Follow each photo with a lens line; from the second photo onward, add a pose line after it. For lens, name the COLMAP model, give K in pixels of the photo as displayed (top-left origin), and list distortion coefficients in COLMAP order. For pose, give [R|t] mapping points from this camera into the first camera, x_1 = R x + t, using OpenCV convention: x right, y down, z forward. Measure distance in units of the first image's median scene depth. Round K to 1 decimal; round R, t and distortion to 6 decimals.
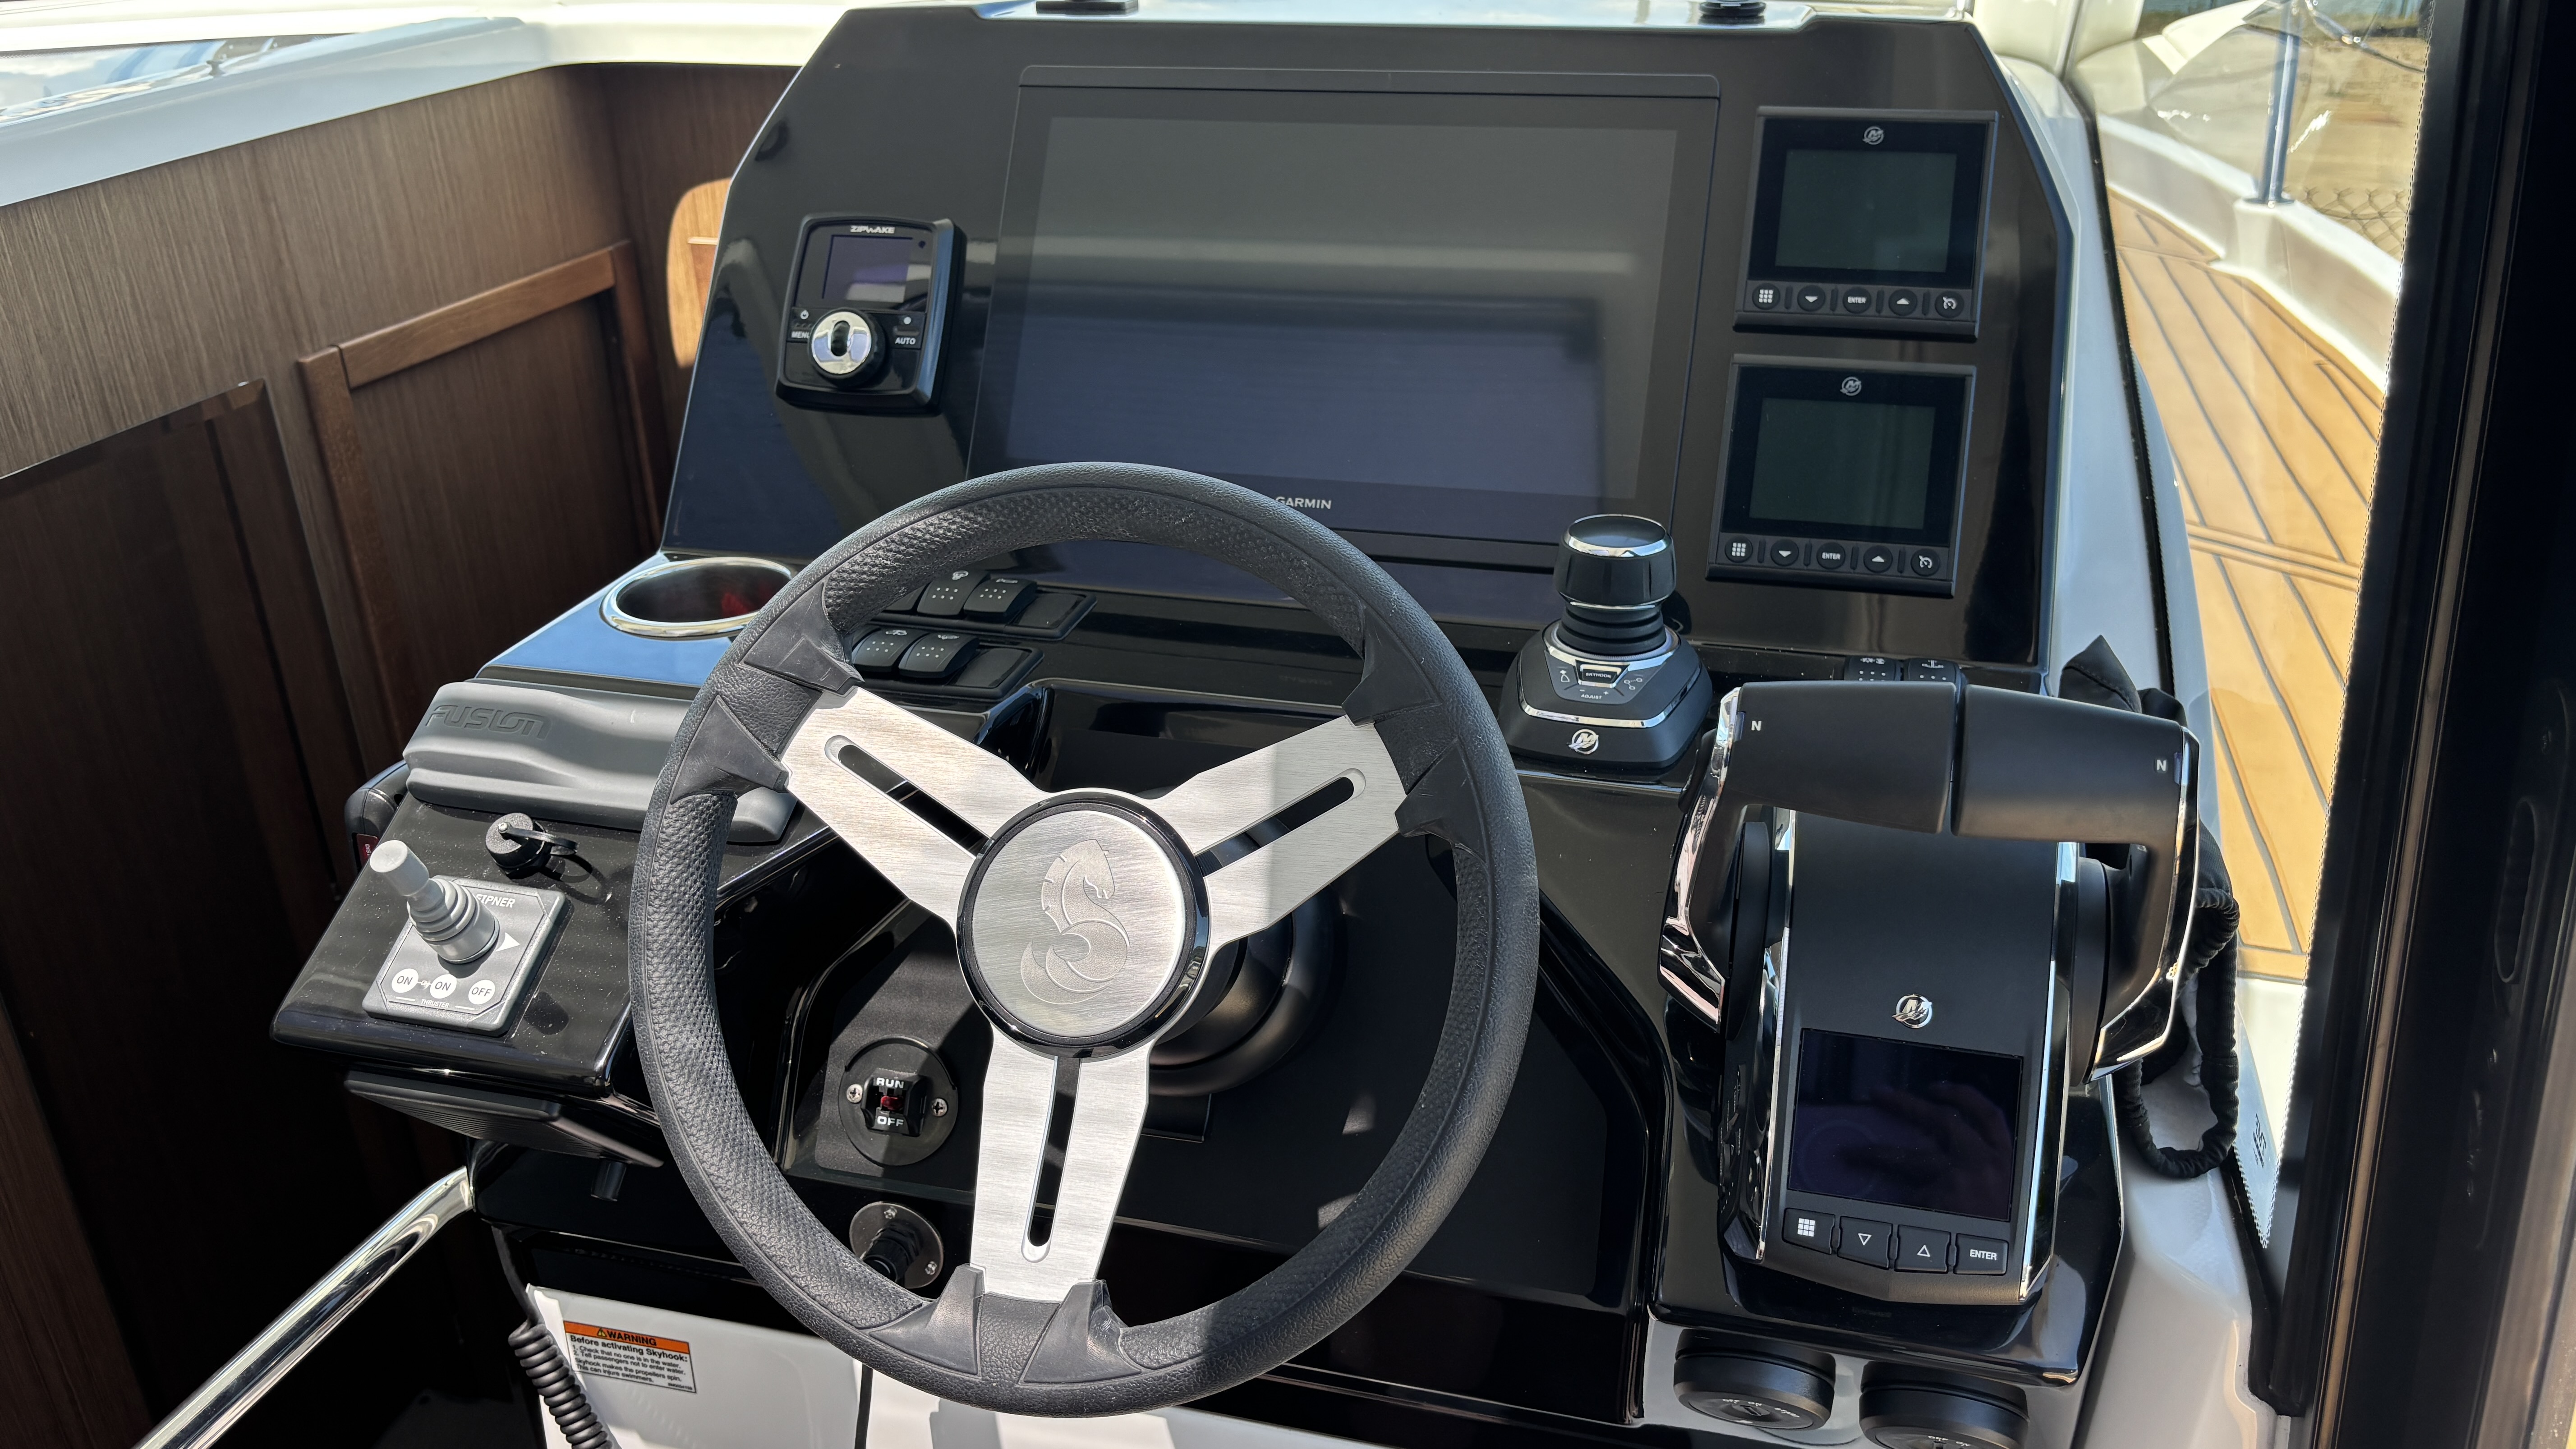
lens RADIAL K [[1962.0, 0, 1267.7], [0, 1962.0, 717.5], [0, 0, 1]] dist [0.055695, -0.051830]
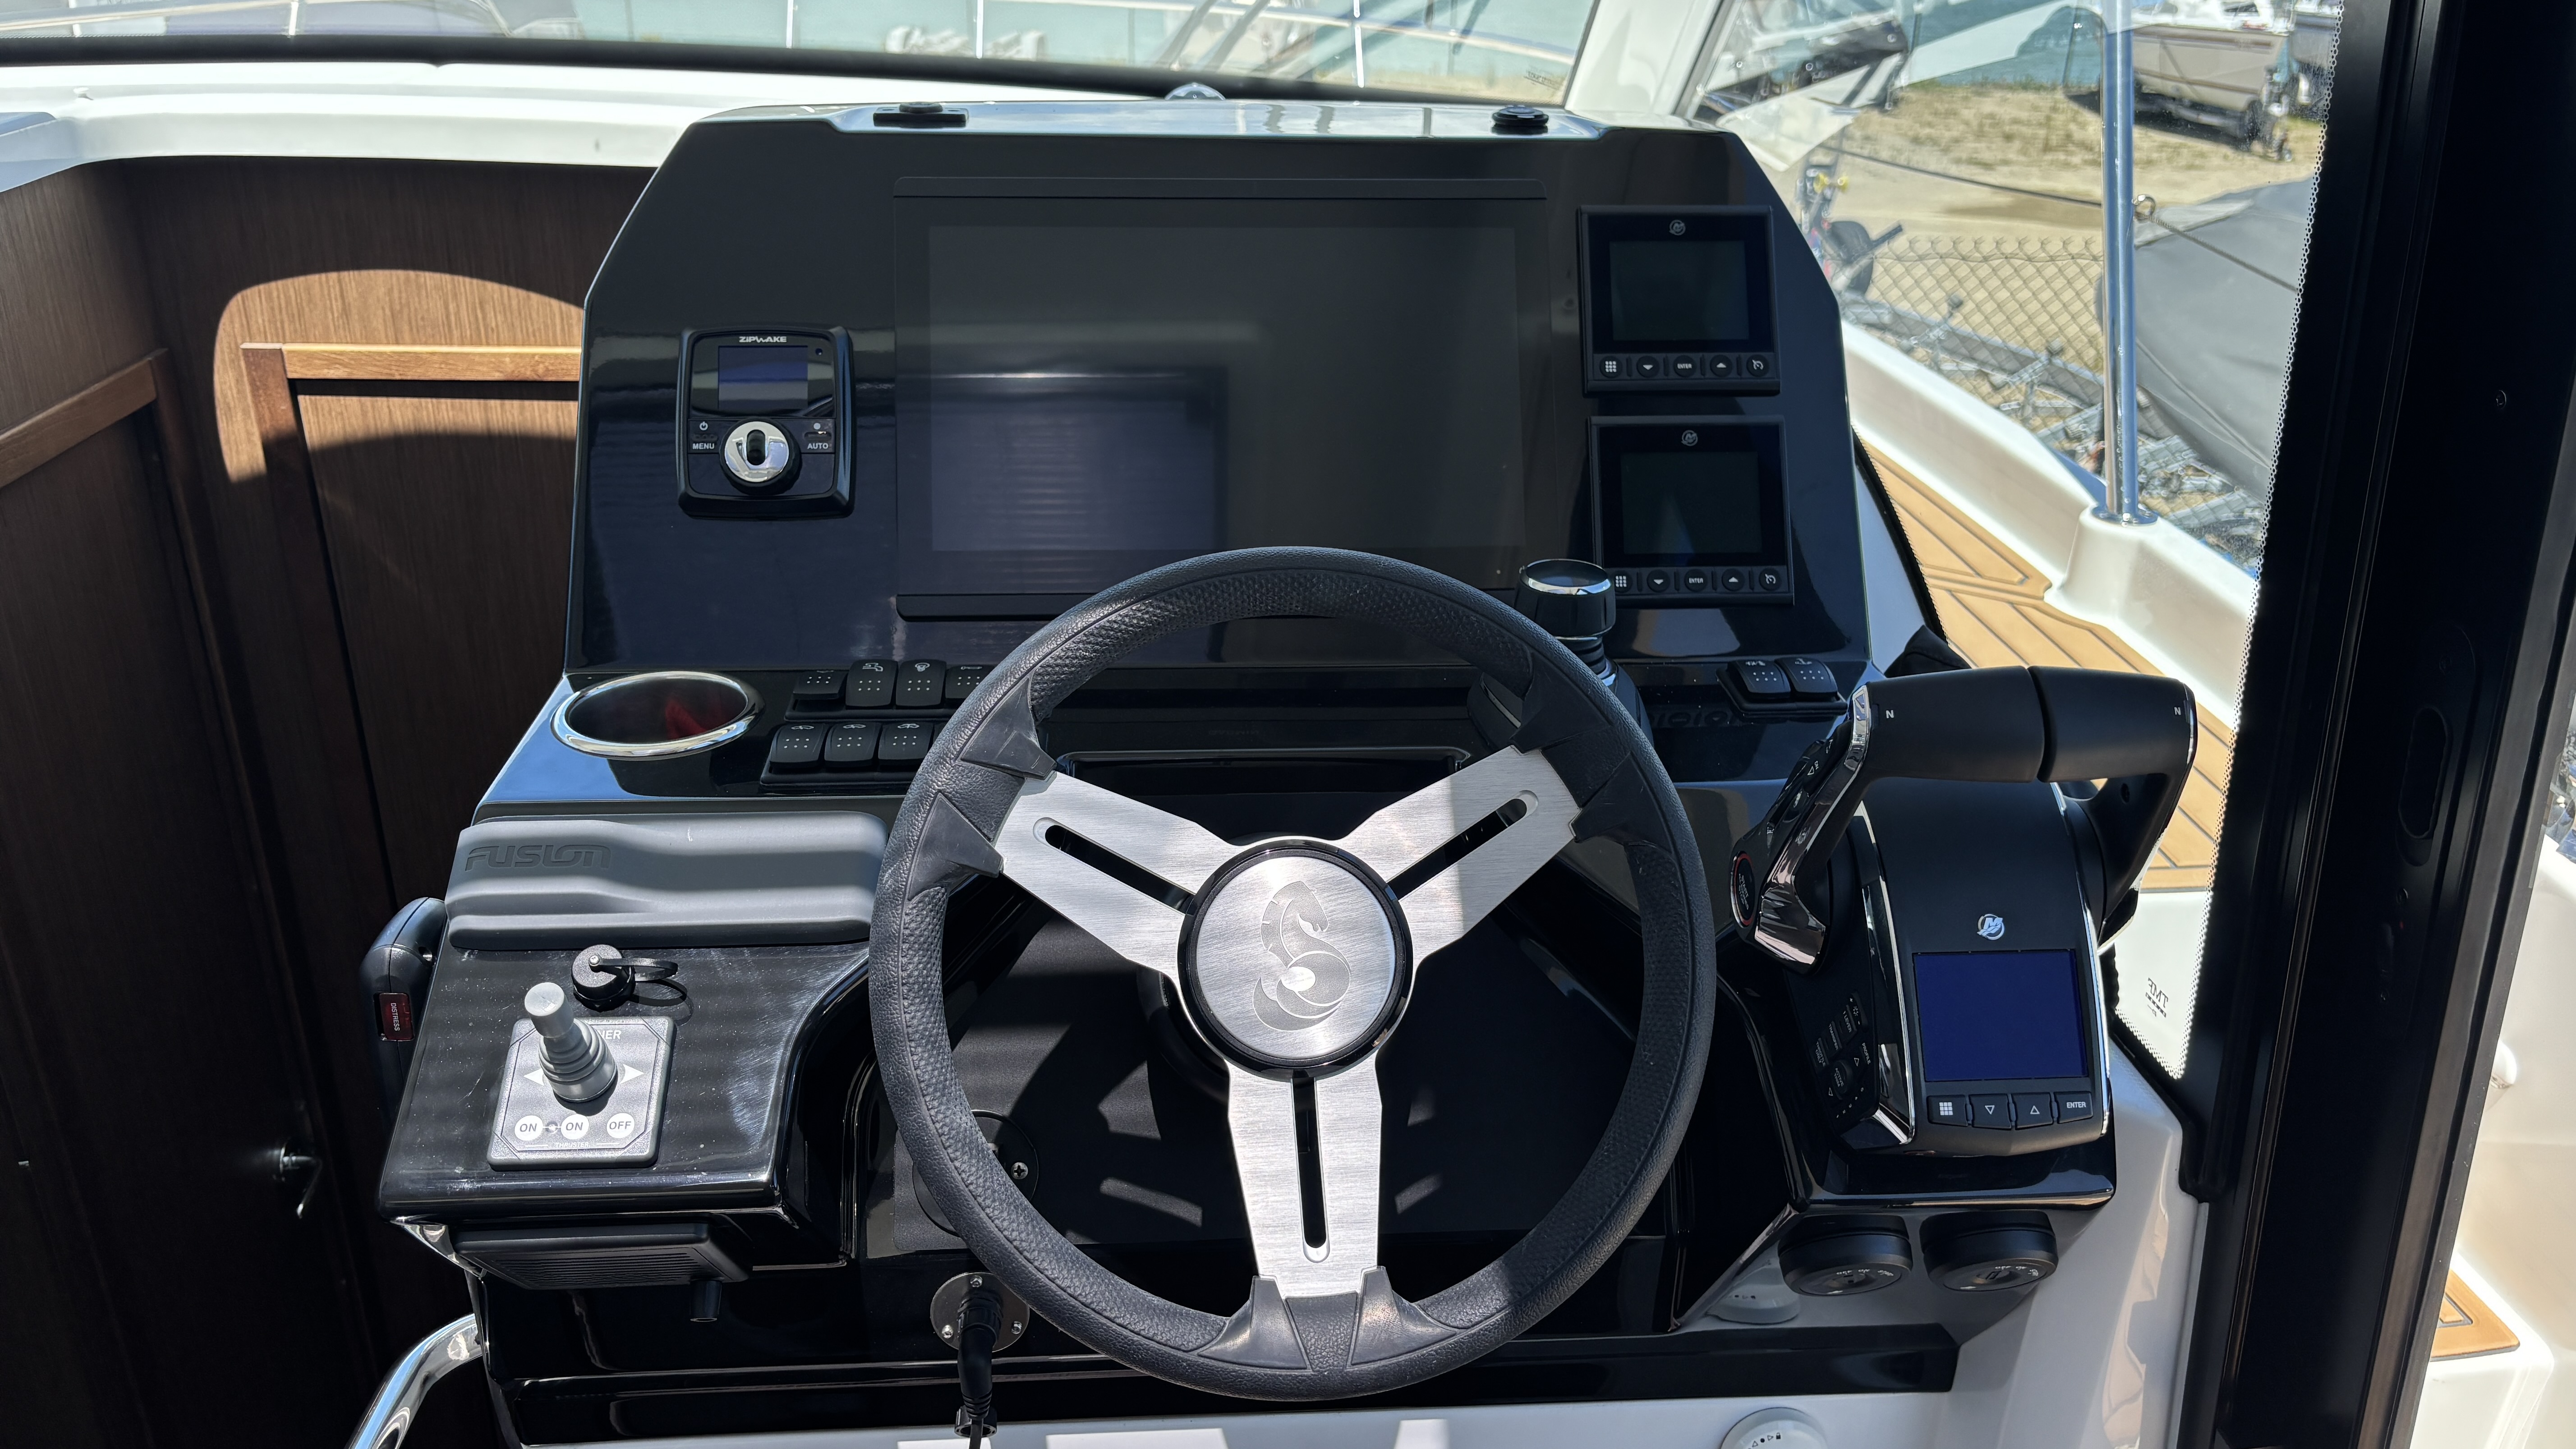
lens RADIAL K [[1962.0, 0, 1267.0], [0, 1962.0, 731.9], [0, 0, 1]] dist [0.055695, -0.051830]
pose [[0.943930, -0.104903, 0.313035, -0.382569], [0.111437, 0.993767, -0.003002, -0.018343], [-0.310769, 0.037717, 0.949737, -0.050873]]
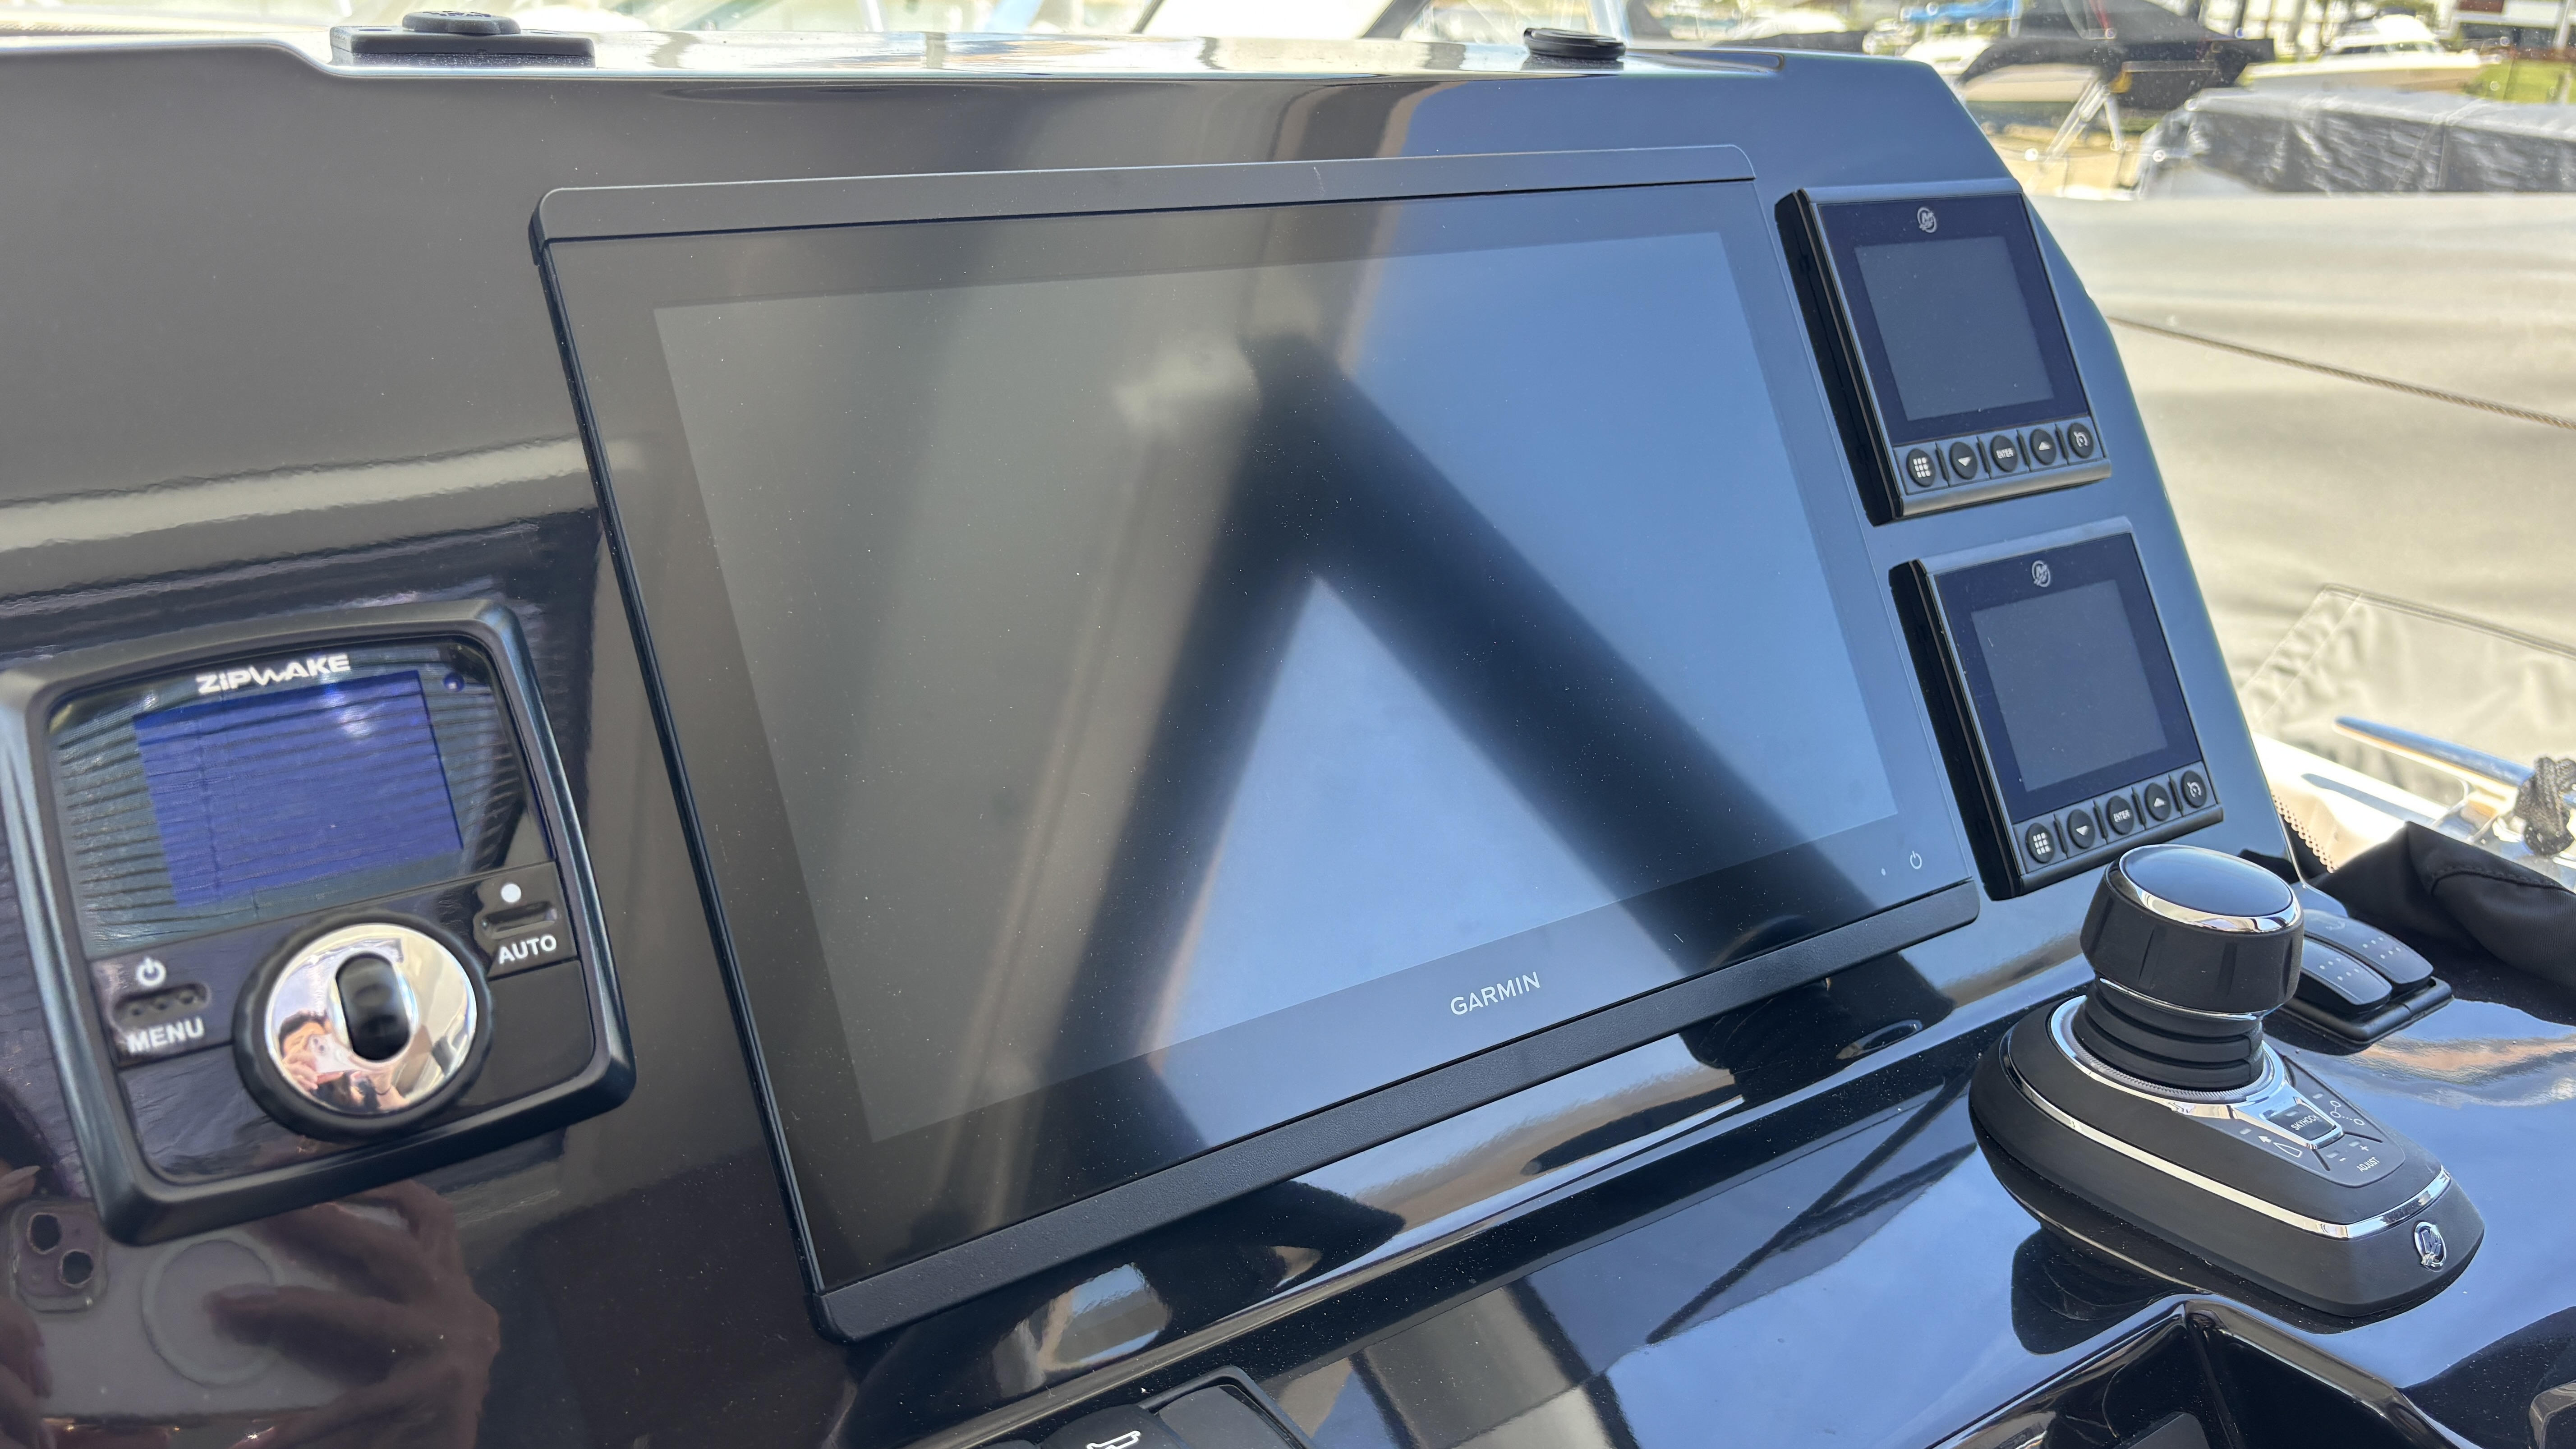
lens RADIAL K [[1962.0, 0, 1291.1], [0, 1962.0, 723.4], [0, 0, 1]] dist [0.055695, -0.051830]
pose [[0.634069, -0.253262, 0.730626, -0.447837], [0.273897, 0.957146, 0.094082, -0.289176], [-0.723144, 0.140462, 0.676264, 0.822600]]
